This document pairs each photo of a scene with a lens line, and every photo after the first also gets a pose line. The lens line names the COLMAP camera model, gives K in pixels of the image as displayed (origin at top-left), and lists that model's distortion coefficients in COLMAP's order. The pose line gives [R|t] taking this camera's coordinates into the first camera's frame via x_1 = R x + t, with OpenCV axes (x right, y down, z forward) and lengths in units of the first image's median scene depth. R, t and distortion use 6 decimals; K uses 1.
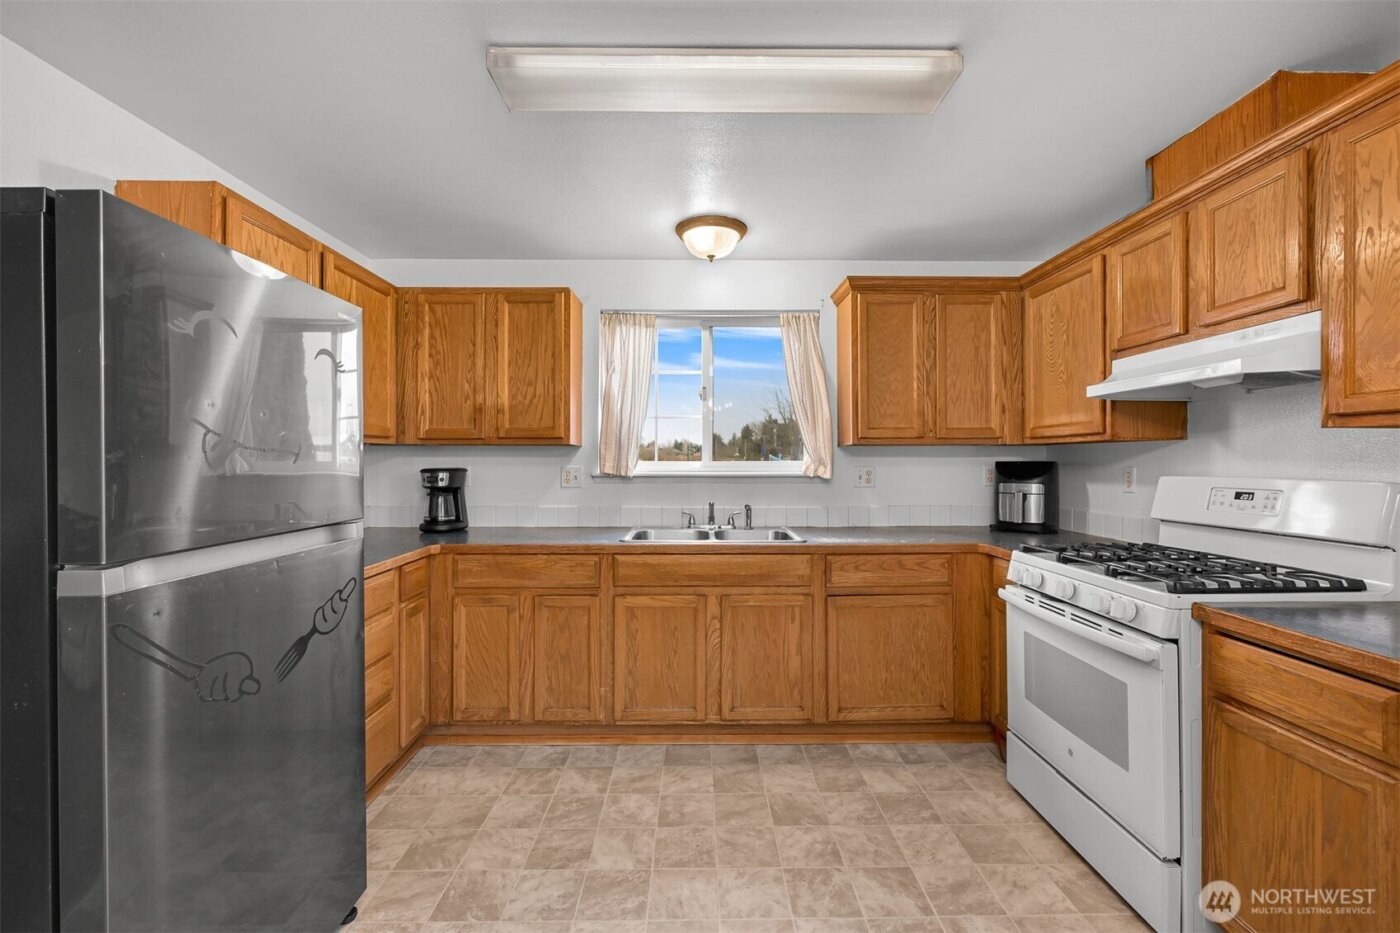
lens RADIAL K [[583.9, 0, 702.9], [0, 583.9, 459.1], [0, 0, 1]] dist [0.000098, -0.000294]
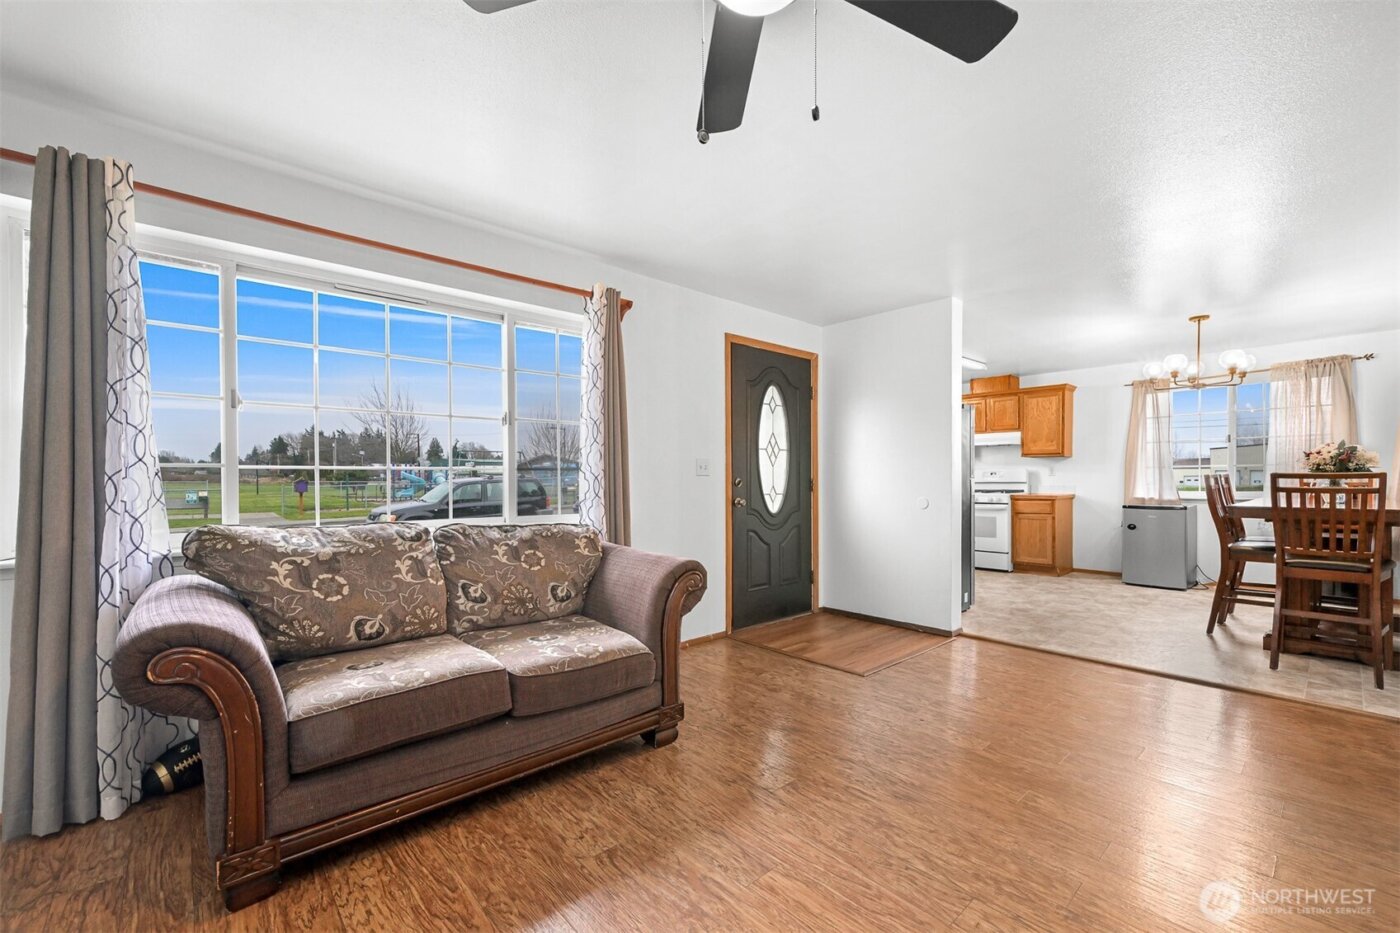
lens RADIAL K [[602.7, 0, 698.0], [0, 602.7, 486.1], [0, 0, 1]] dist [-0.004061, -0.000205]
pose [[0.742974, -0.009941, 0.669246, -2.430431], [0.001724, 0.999915, 0.012939, 0.068641], [-0.669318, -0.008460, 0.742928, -0.504189]]
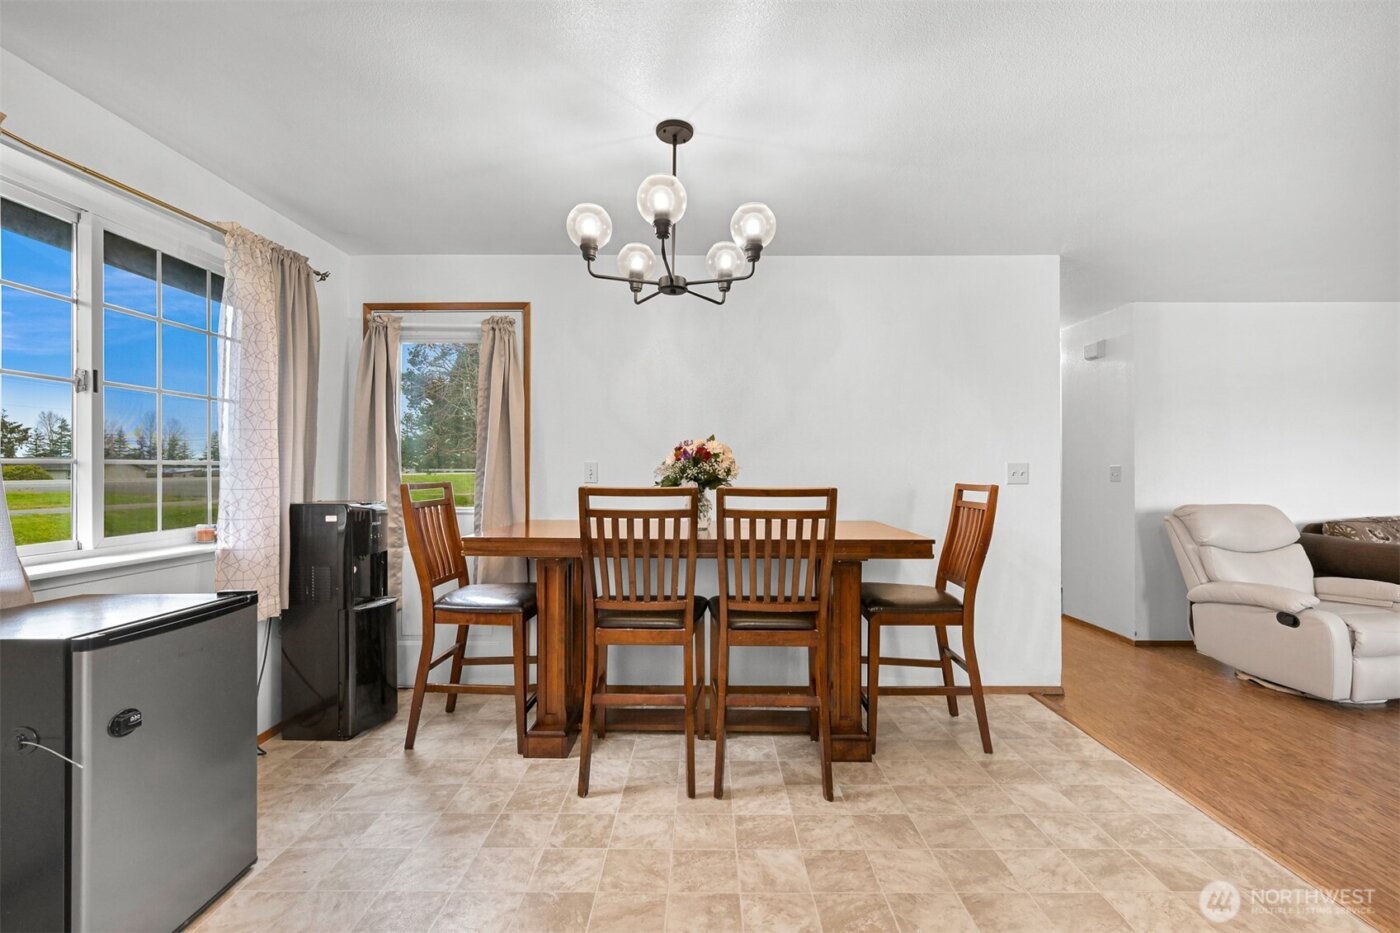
lens RADIAL K [[630.2, 0, 701.1], [0, 630.2, 462.2], [0, 0, 1]] dist [0.004228, 0.000327]
pose [[-0.999934, 0.000633, 0.011453, -0.005976], [0.000416, 0.999820, -0.018971, 0.038851], [-0.011463, -0.018965, -0.999754, 0.737497]]
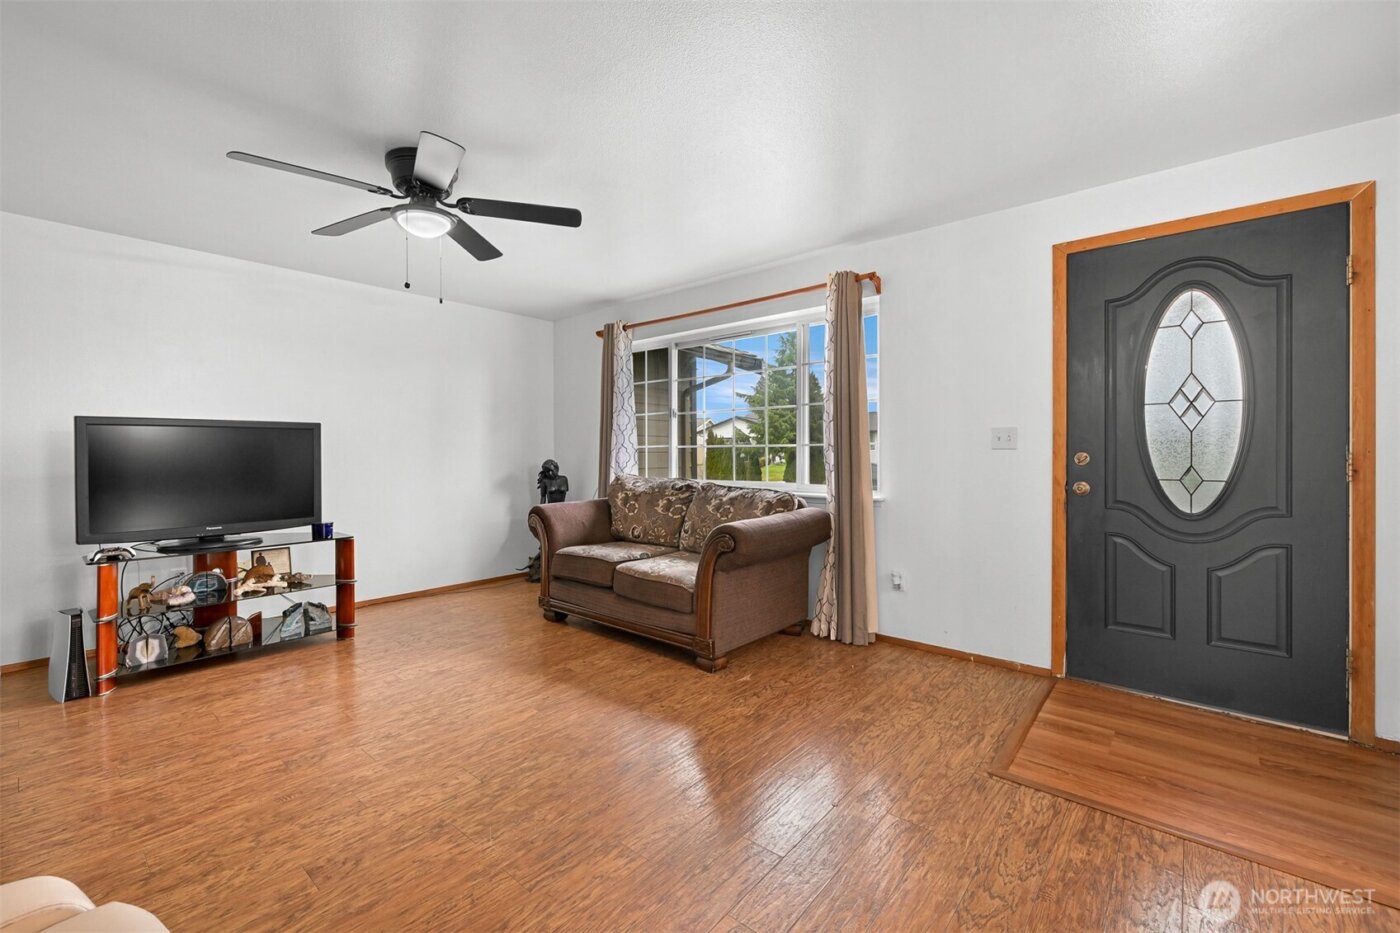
lens RADIAL K [[583.9, 0, 689.0], [0, 583.9, 459.0], [0, 0, 1]] dist [0.000098, -0.000294]
pose [[0.742606, 0.006001, -0.669701, -1.014889], [0.003124, 0.999918, 0.012425, 0.064139], [0.669721, -0.011319, 0.742527, -0.632064]]
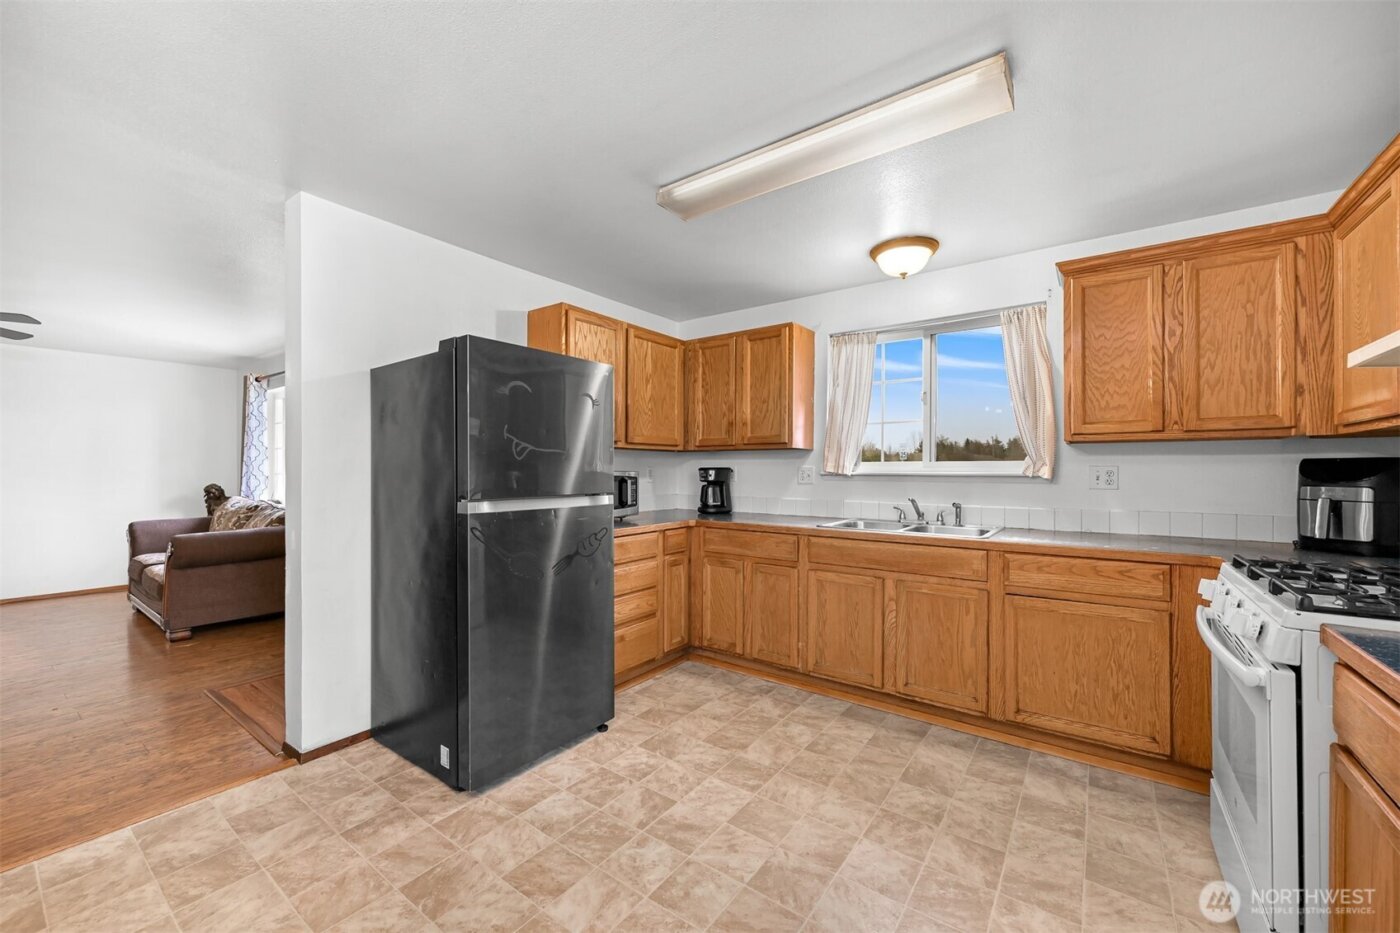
lens RADIAL K [[551.8, 0, 704.0], [0, 551.8, 469.7], [0, 0, 1]] dist [0.000950, 0.000634]
pose [[0.800171, 0.002036, -0.599768, 0.368199], [-0.001509, 0.999998, 0.001382, 0.022209], [0.599770, -0.000201, 0.800172, -0.061339]]
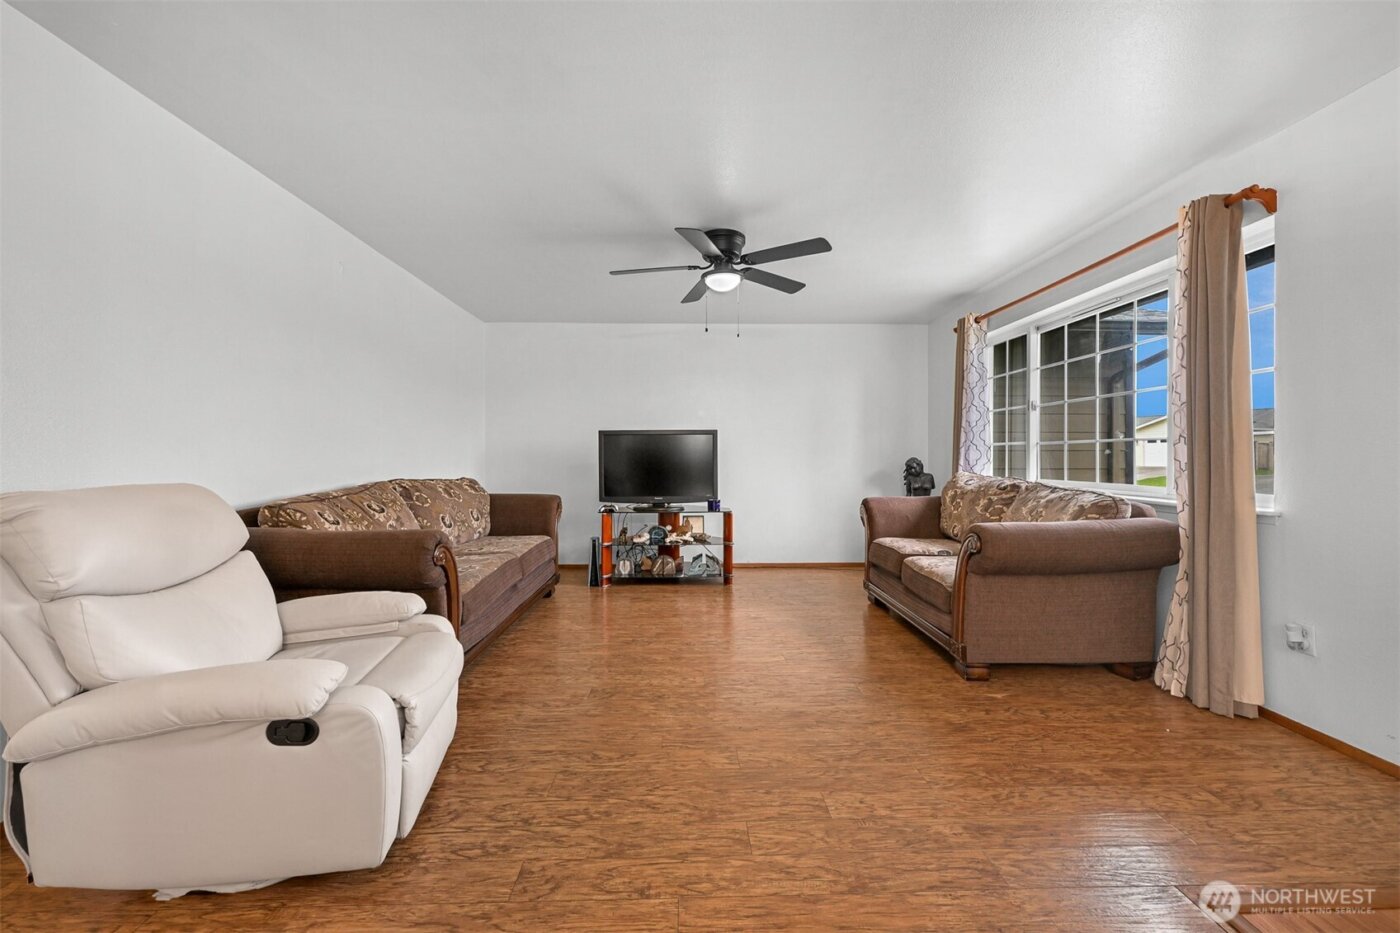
lens RADIAL K [[551.8, 0, 690.9], [0, 551.8, 461.0], [0, 0, 1]] dist [0.000950, 0.000634]
pose [[-0.003195, 0.009073, -0.999954, -0.710891], [0.003152, 0.999954, 0.009063, 0.081994], [0.999990, -0.003123, -0.003223, -0.244772]]
